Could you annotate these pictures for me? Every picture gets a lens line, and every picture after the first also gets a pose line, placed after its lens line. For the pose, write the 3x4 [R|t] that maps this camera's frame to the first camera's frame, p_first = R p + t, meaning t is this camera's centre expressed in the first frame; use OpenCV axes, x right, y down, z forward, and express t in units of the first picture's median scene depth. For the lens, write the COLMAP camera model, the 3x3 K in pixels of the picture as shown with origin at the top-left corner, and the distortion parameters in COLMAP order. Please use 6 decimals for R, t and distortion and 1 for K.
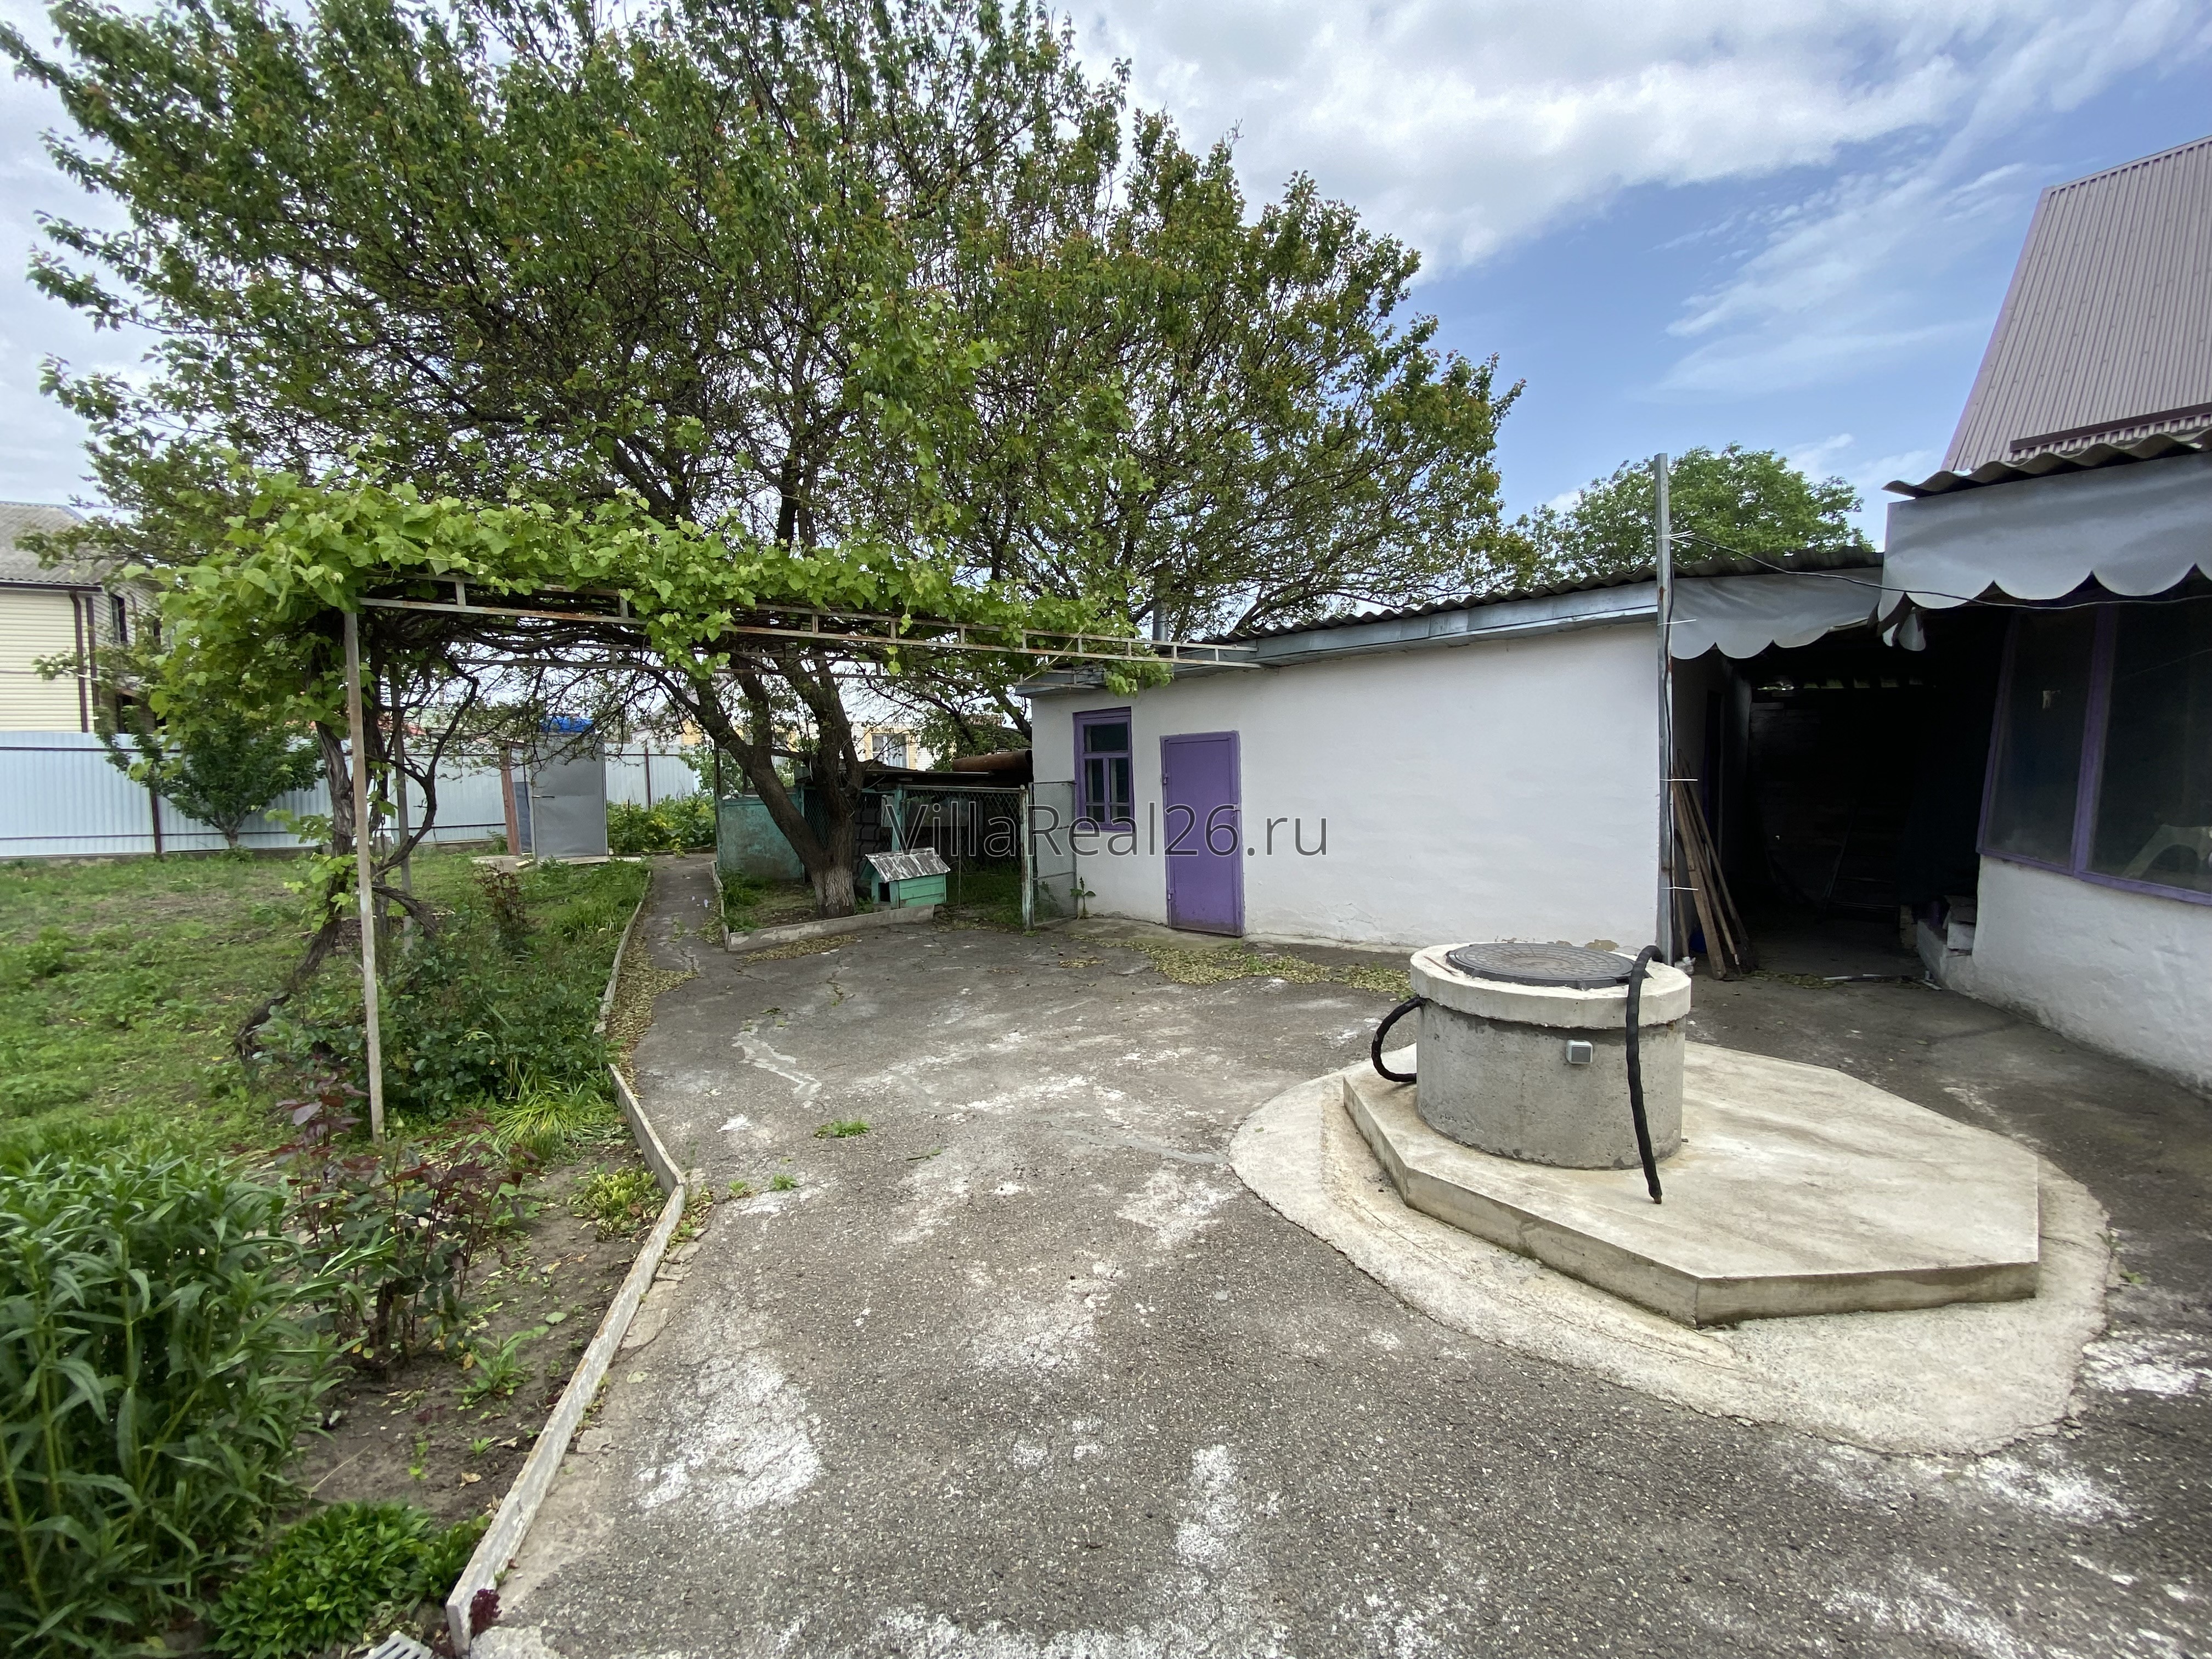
lens RADIAL K [[884.9, 0, 1113.4], [0, 884.9, 829.1], [0, 0, 1]] dist [0.031102, -0.028455]
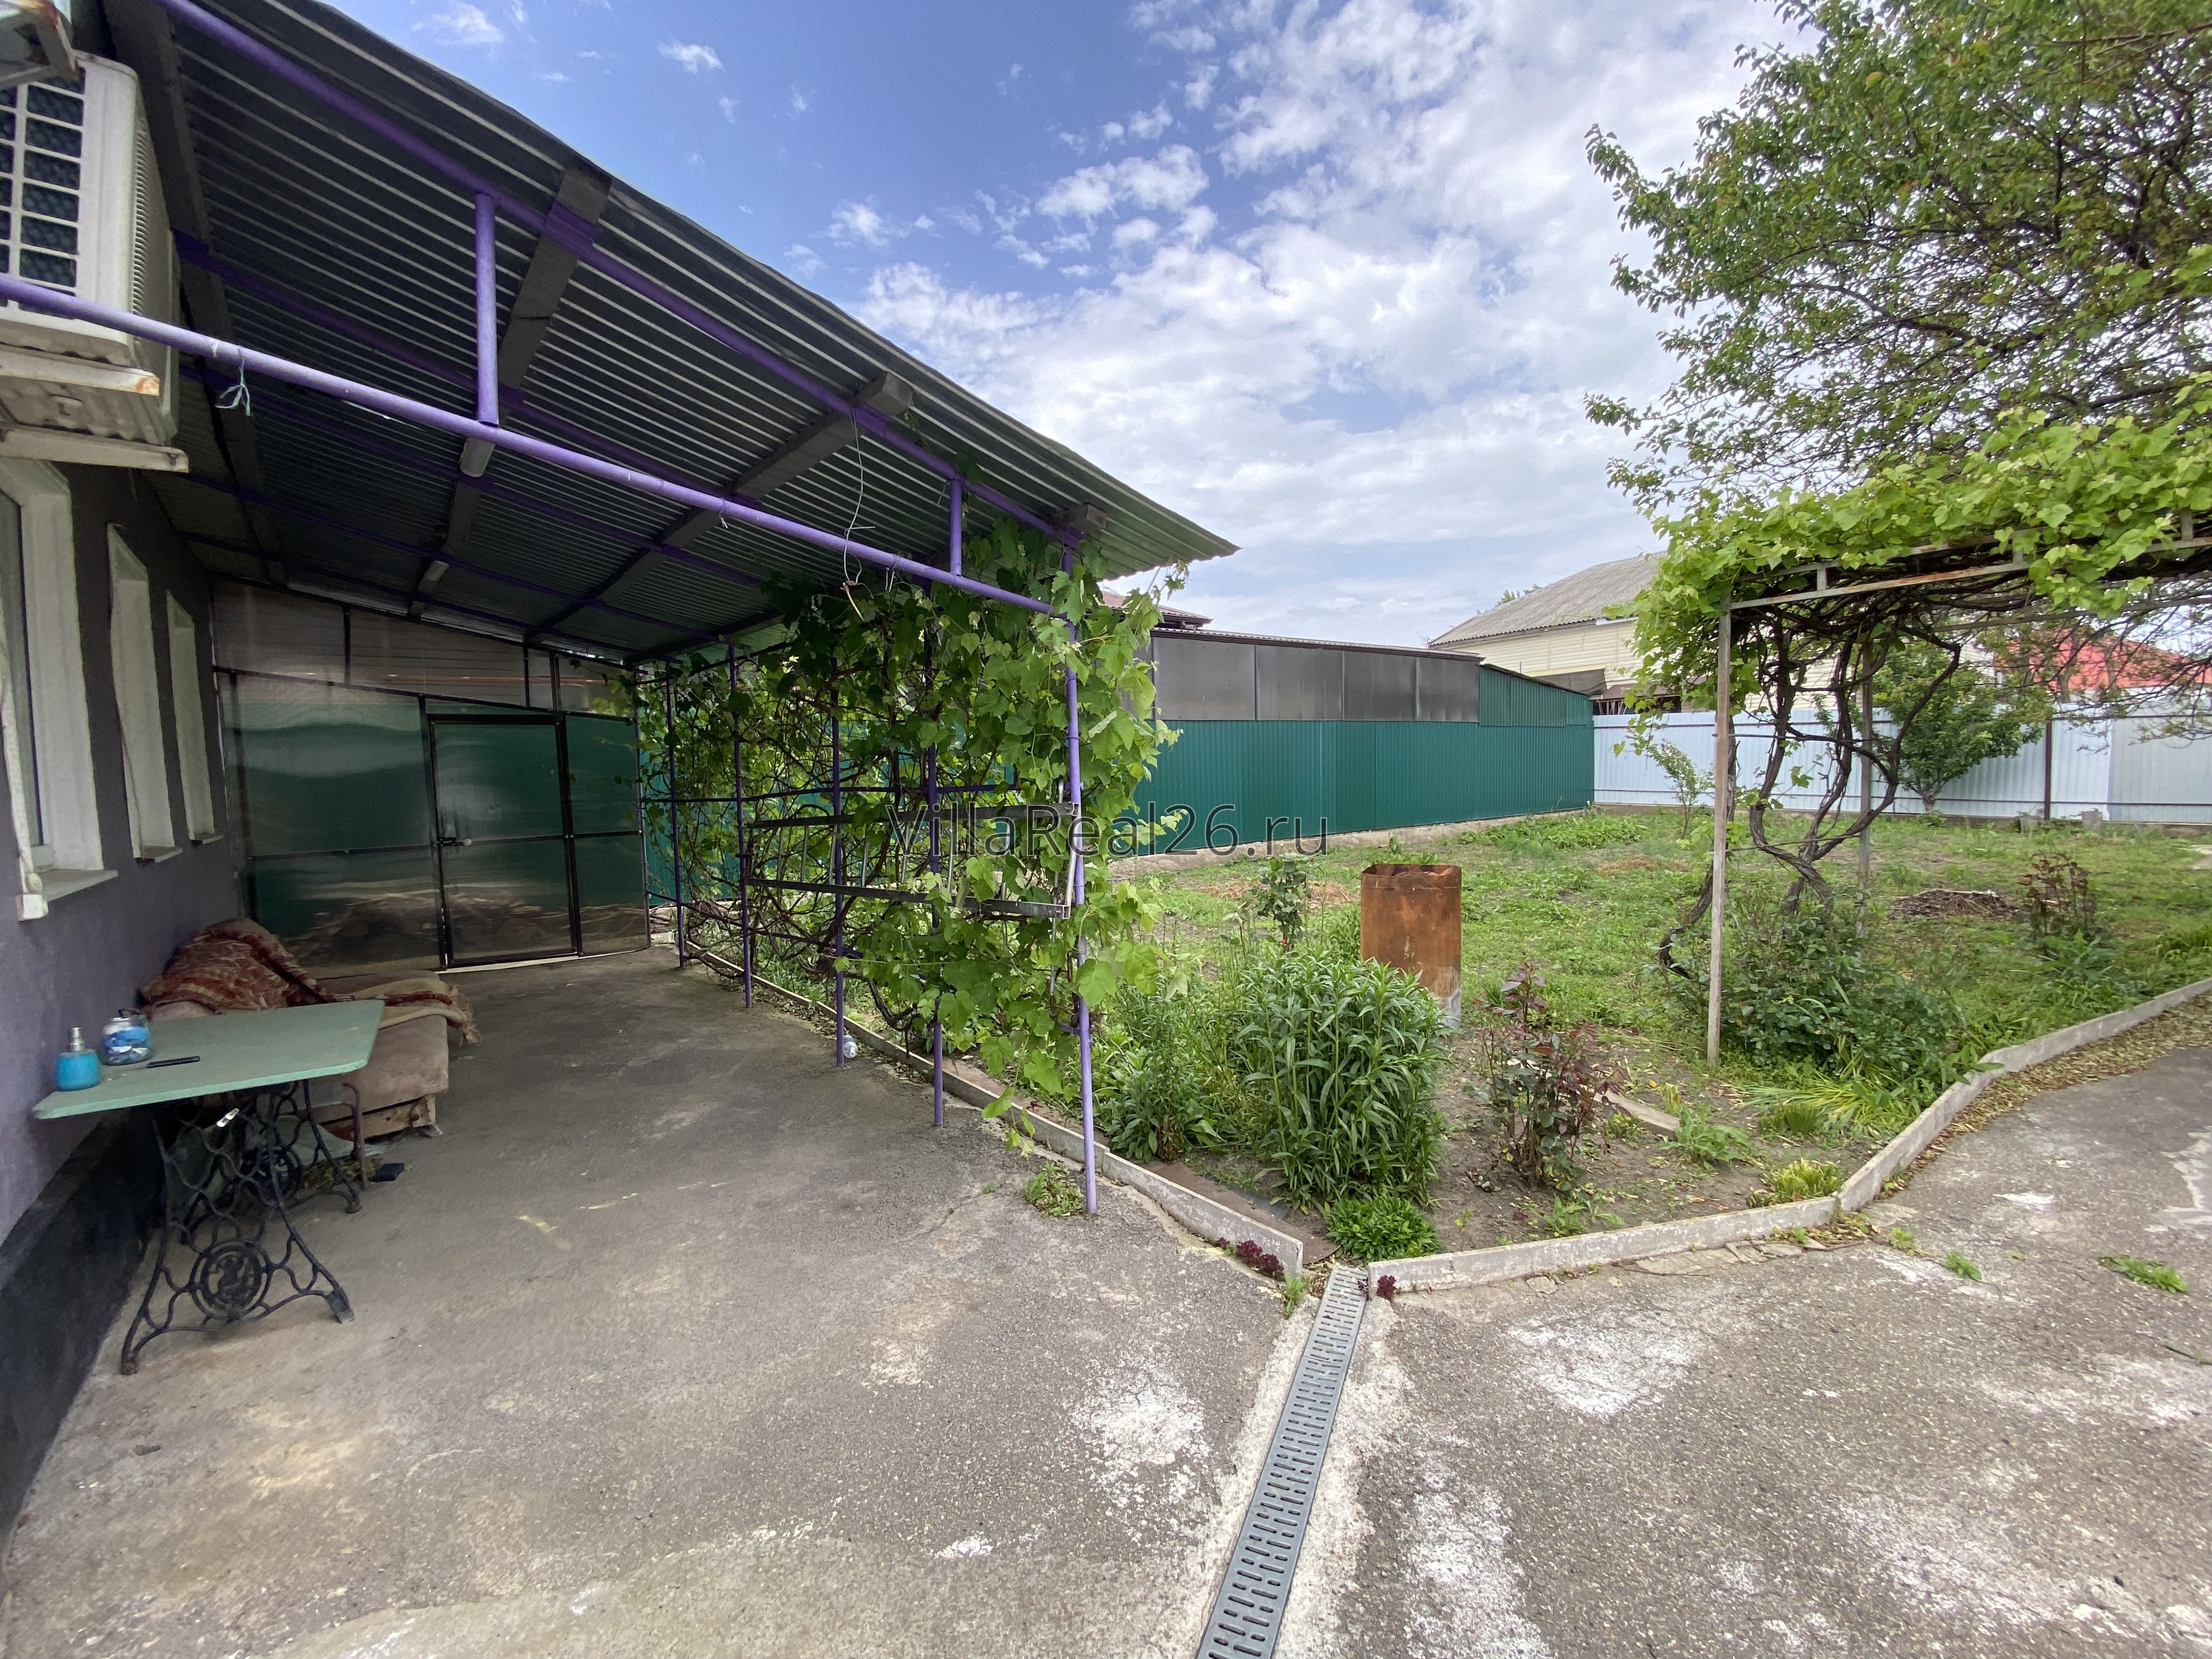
lens RADIAL K [[897.7, 0, 1104.2], [0, 897.7, 815.8], [0, 0, 1]] dist [0.007339, -0.012084]
pose [[-0.018171, 0.066337, -0.997632, 0.412469], [-0.041933, 0.996868, 0.067050, -0.027459], [0.998955, 0.043052, -0.015333, 0.224089]]
